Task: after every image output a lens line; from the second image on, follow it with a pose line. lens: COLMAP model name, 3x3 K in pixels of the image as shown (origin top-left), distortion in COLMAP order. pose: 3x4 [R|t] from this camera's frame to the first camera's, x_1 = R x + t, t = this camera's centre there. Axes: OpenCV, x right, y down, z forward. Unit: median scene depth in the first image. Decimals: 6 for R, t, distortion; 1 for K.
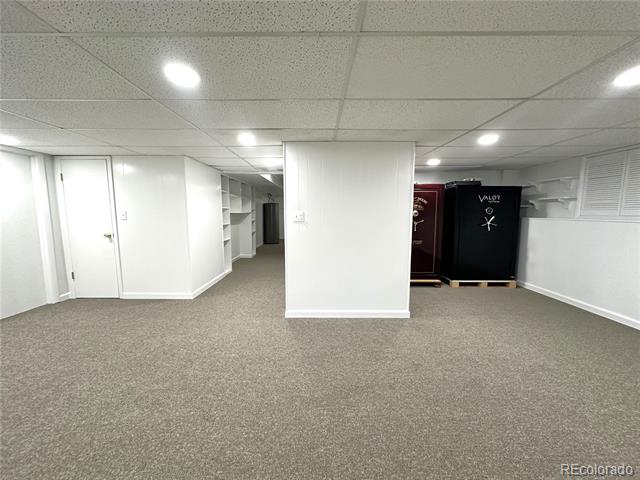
lens RADIAL K [[252.2, 0, 320.0], [0, 252.2, 240.0], [0, 0, 1]] dist [-0.000083, -0.000175]
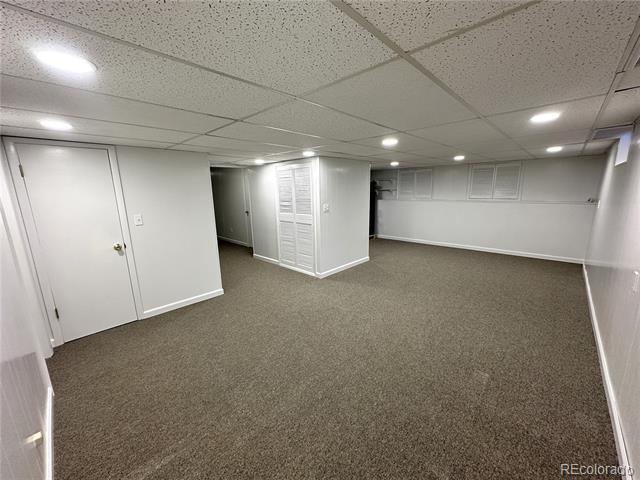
lens RADIAL K [[252.2, 0, 320.0], [0, 252.2, 240.0], [0, 0, 1]] dist [-0.000083, -0.000175]
pose [[0.694073, -0.157010, 0.702574, -1.059779], [0.096763, 0.987418, 0.125074, -0.088537], [-0.713372, -0.018827, 0.700533, -0.009247]]
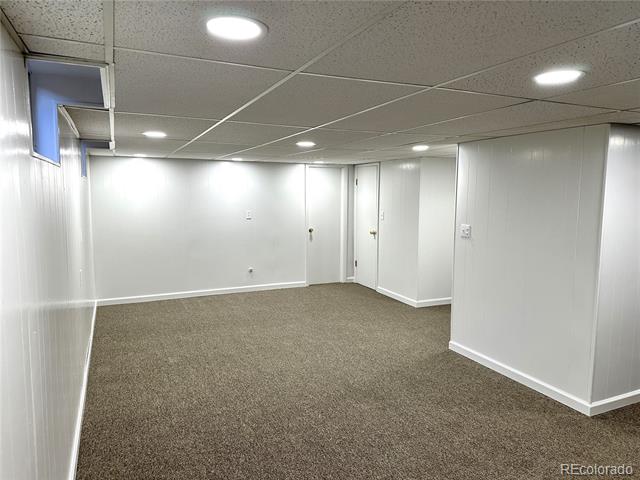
lens RADIAL K [[446.2, 0, 318.0], [0, 446.2, 219.9], [0, 0, 1]] dist [0.010584, -0.002100]
pose [[0.407848, 0.064128, -0.910795, 0.957651], [-0.109028, 0.993814, 0.021151, -0.097690], [0.906517, 0.090675, 0.412316, -0.051345]]
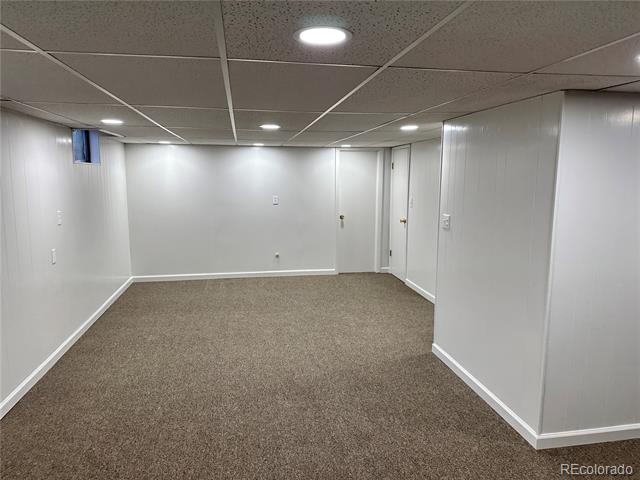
lens RADIAL K [[441.6, 0, 320.0], [0, 441.6, 240.0], [0, 0, 1]] dist [0.002695, -0.000159]
pose [[0.170094, 0.143842, -0.974873, 0.992657], [-0.113114, 0.985600, 0.125689, -0.143579], [0.978914, 0.088893, 0.183915, 0.368461]]
